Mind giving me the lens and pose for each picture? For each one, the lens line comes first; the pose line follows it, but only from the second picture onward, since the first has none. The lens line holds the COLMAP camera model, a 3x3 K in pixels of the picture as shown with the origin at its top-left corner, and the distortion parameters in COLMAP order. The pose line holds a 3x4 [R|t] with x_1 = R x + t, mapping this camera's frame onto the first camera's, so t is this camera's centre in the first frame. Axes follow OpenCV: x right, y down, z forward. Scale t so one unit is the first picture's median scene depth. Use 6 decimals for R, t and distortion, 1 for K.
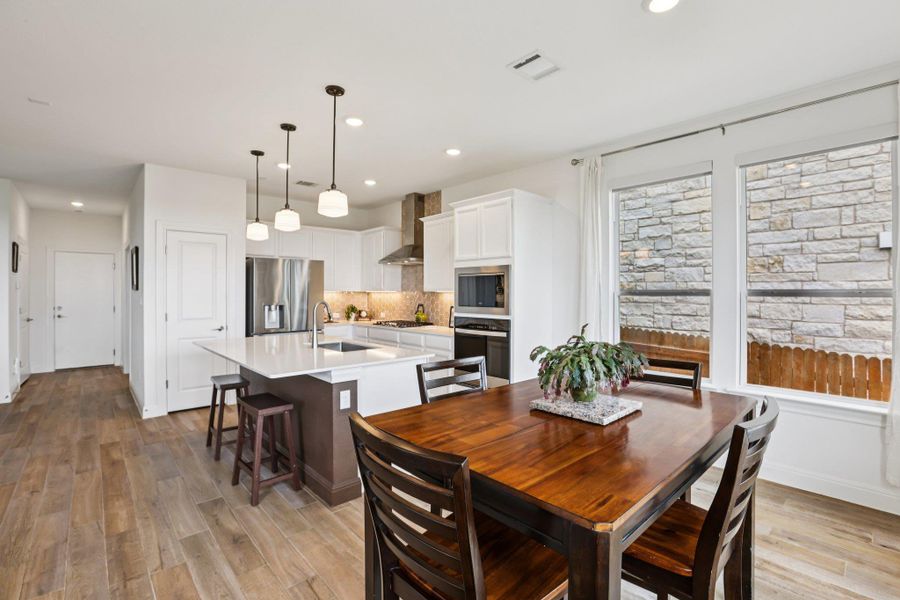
lens RADIAL K [[410.3, 0, 449.7], [0, 410.3, 294.2], [0, 0, 1]] dist [-0.024161, 0.000421]
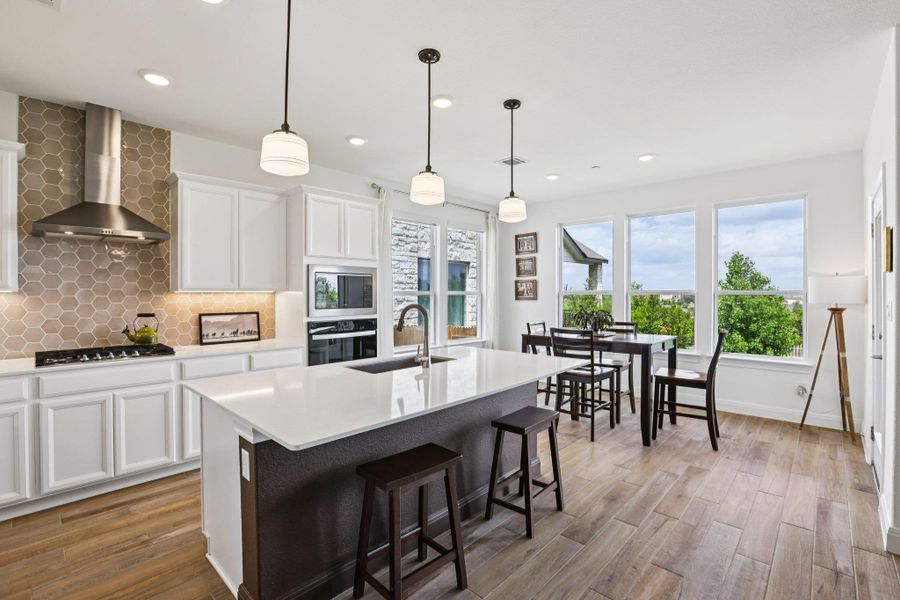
lens RADIAL K [[410.3, 0, 449.7], [0, 410.3, 294.2], [0, 0, 1]] dist [-0.024161, 0.000421]
pose [[-0.081786, -0.010204, 0.996598, -1.319750], [0.000122, 0.999947, 0.010248, -0.017939], [-0.996650, 0.000959, -0.081780, 1.231212]]
